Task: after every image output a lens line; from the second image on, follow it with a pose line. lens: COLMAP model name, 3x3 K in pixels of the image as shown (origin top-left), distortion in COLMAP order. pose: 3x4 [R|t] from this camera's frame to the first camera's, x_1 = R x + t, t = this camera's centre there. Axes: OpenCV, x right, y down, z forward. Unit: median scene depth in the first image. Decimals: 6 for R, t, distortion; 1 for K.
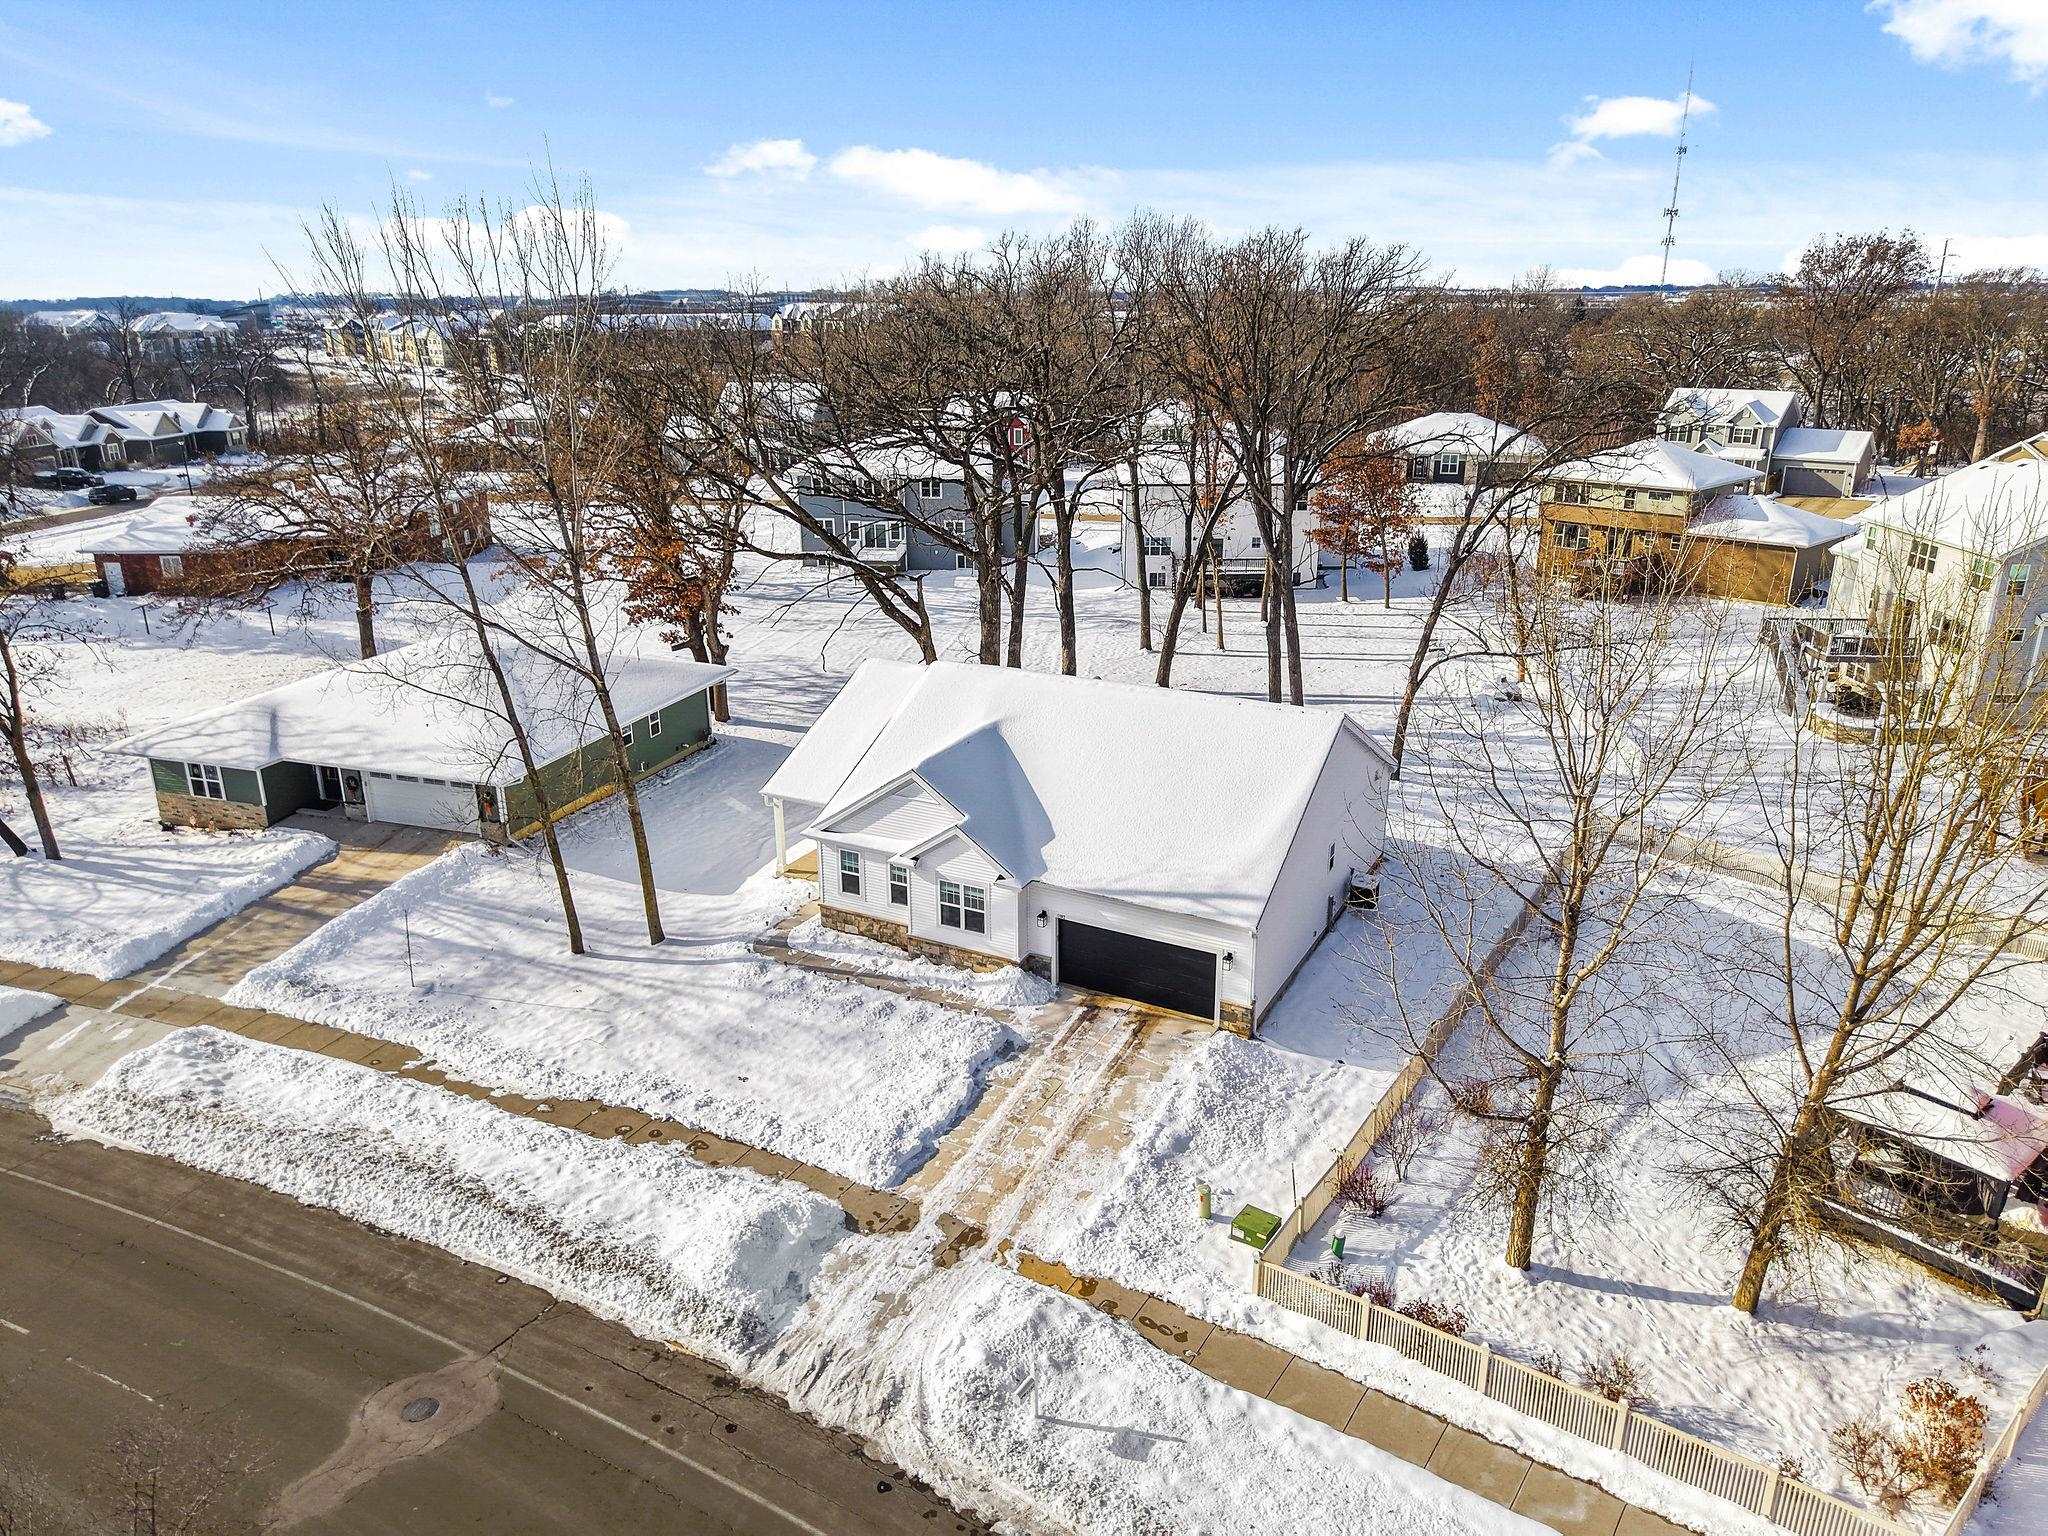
lens RADIAL K [[1399.7, 0, 1024.0], [0, 1399.7, 768.0], [0, 0, 1]] dist [0.021069, -0.004317]
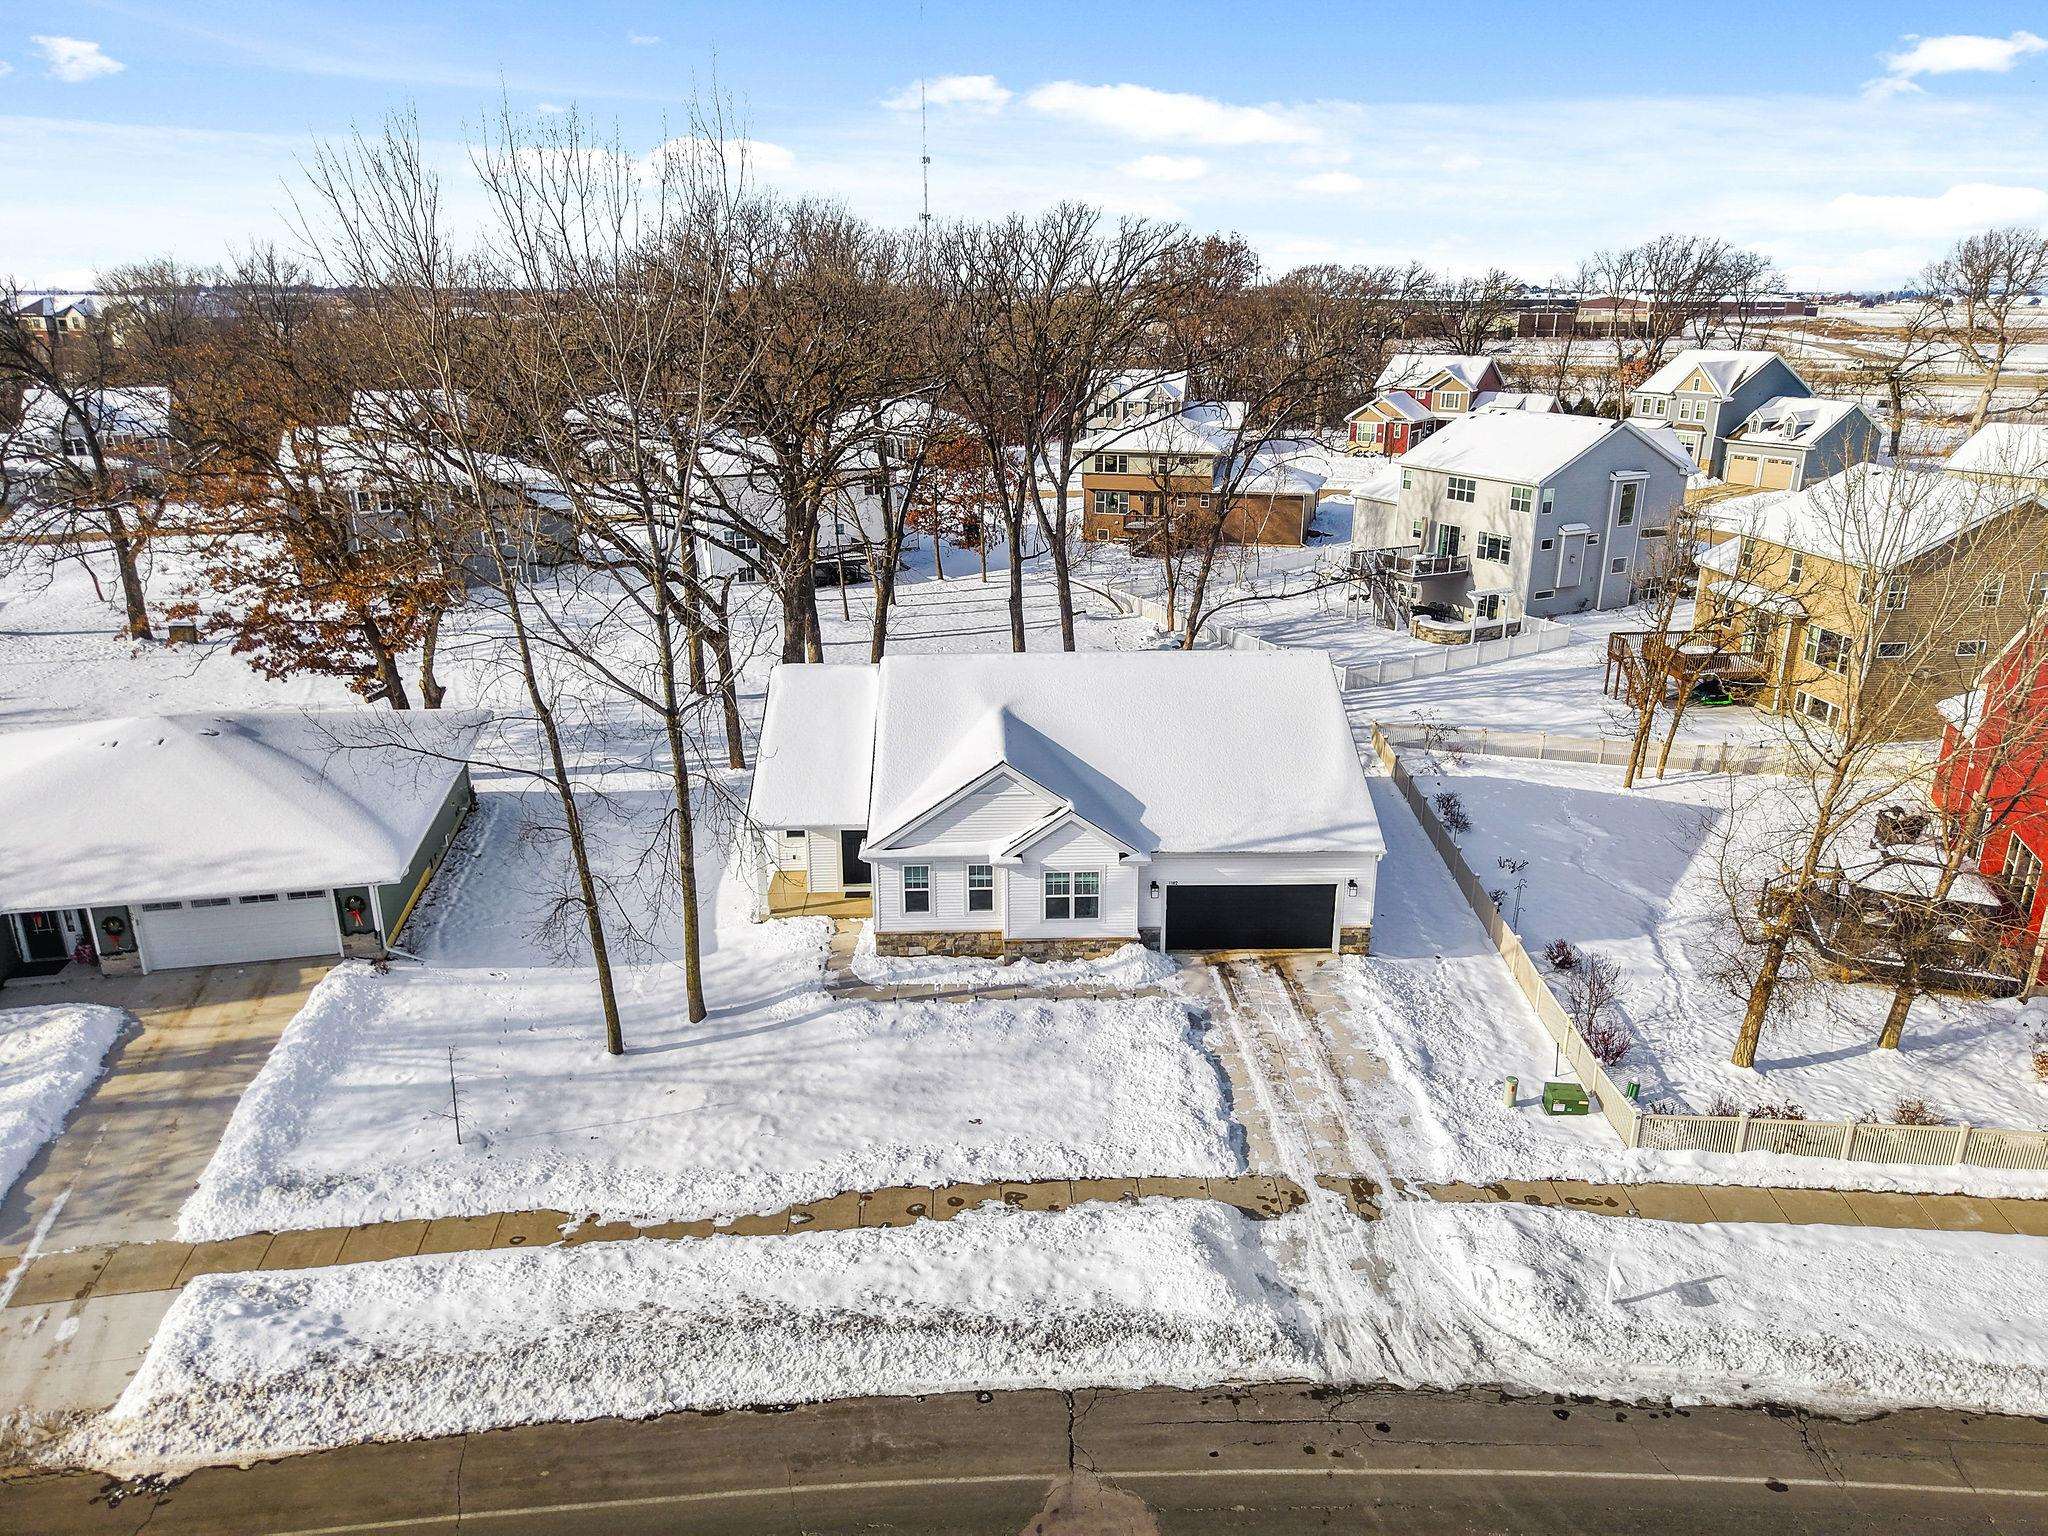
lens RADIAL K [[1398.8, 0, 1024.0], [0, 1398.8, 768.0], [0, 0, 1]] dist [0.006303, 0.000244]
pose [[0.863542, -0.159377, 0.478429, -0.527117], [0.159639, 0.986347, 0.040436, -0.031343], [-0.478341, 0.041458, 0.877195, 0.175642]]
